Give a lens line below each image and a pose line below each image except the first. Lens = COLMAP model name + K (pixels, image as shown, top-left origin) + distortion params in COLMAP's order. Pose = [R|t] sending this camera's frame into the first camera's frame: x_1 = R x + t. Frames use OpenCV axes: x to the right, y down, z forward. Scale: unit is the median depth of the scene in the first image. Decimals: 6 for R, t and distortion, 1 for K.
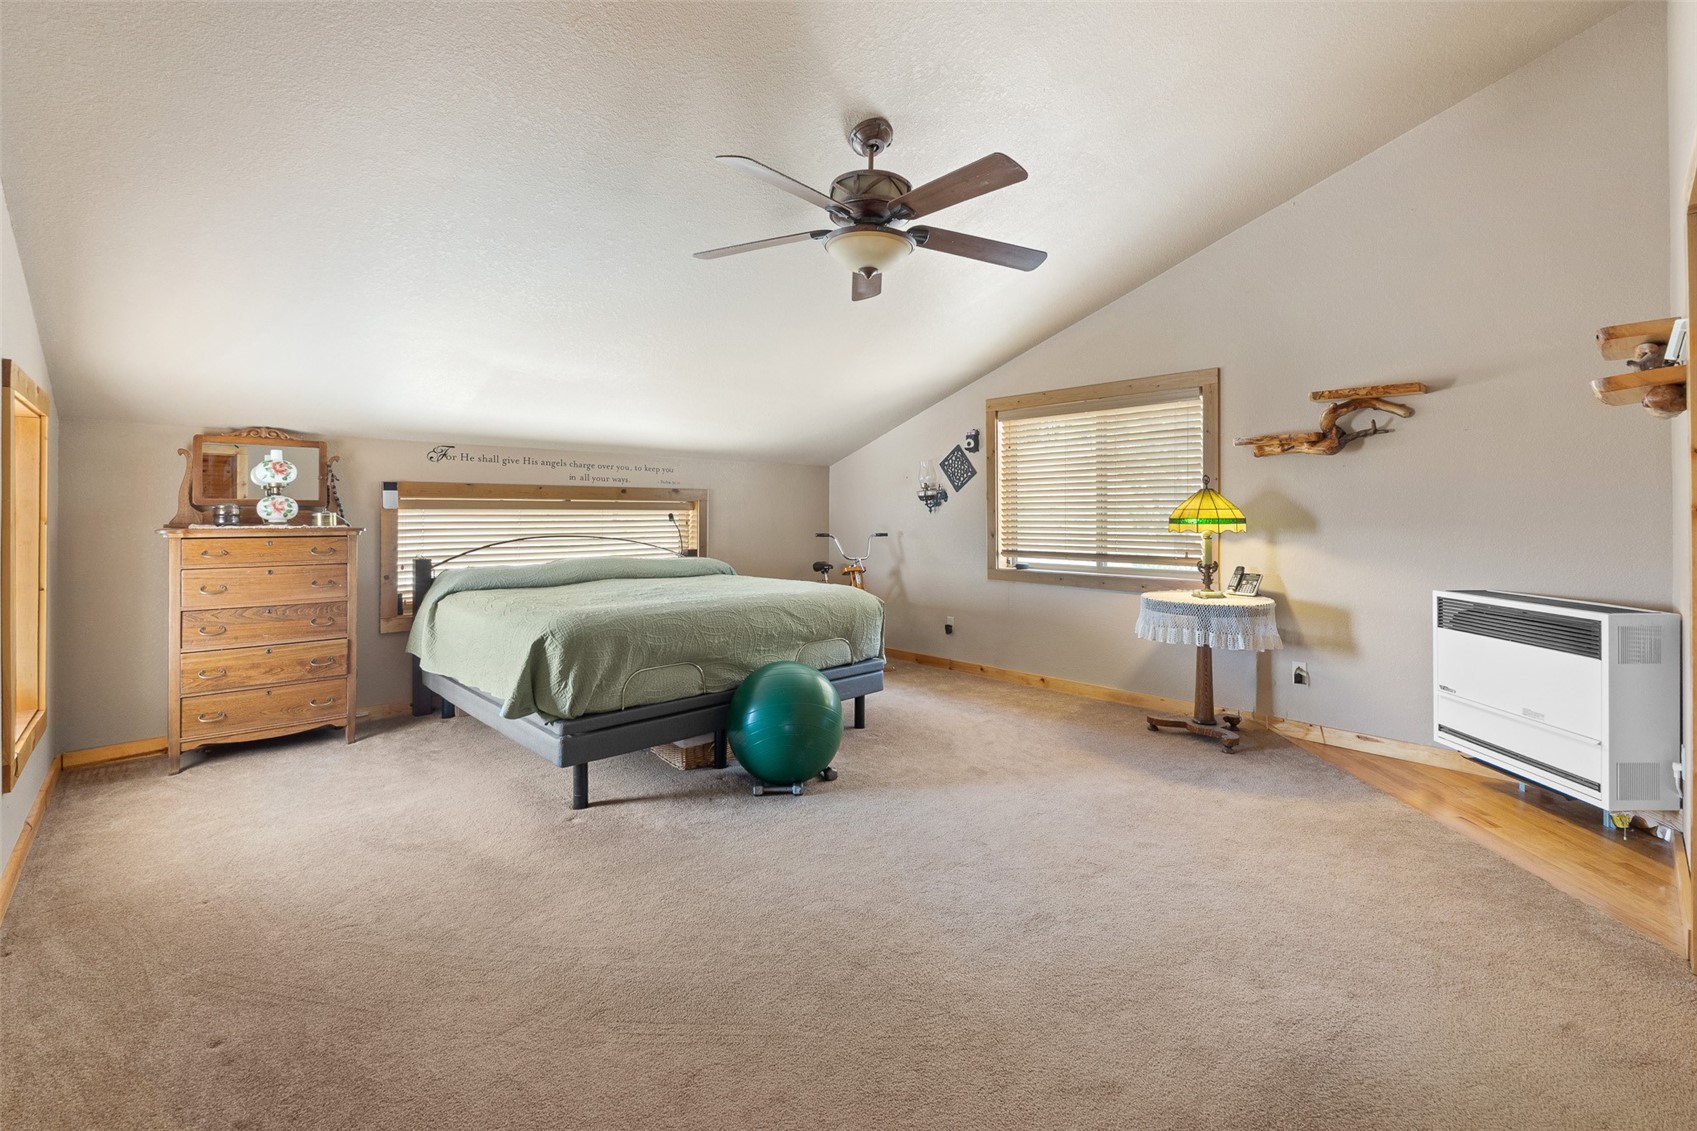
lens RADIAL K [[737.4, 0, 859.6], [0, 737.4, 507.4], [0, 0, 1]] dist [0.000795, 0.000262]
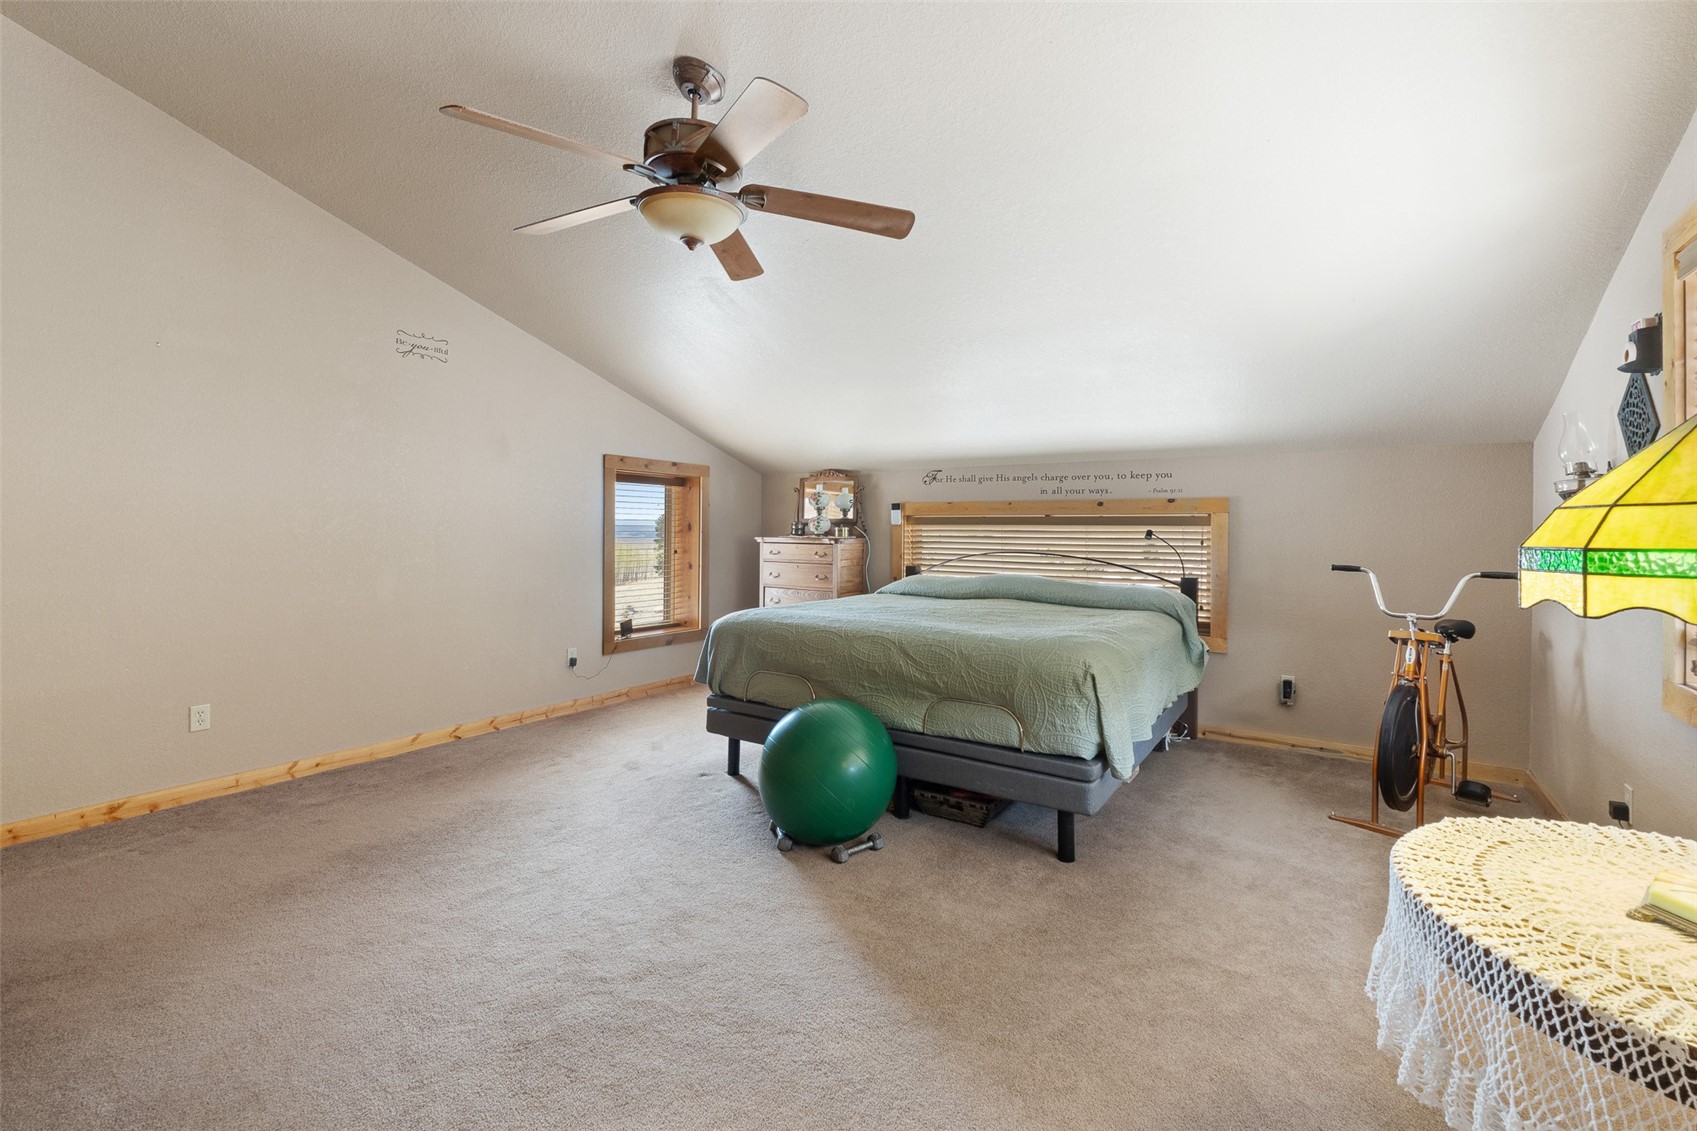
lens RADIAL K [[740.5, 0, 848.2], [0, 740.5, 535.9], [0, 0, 1]] dist [-0.000217, 0.000038]
pose [[0.209266, 0.008980, -0.977817, 0.577898], [-0.000241, 0.999958, 0.009132, 0.009327], [0.977859, -0.001675, 0.209260, 0.656881]]
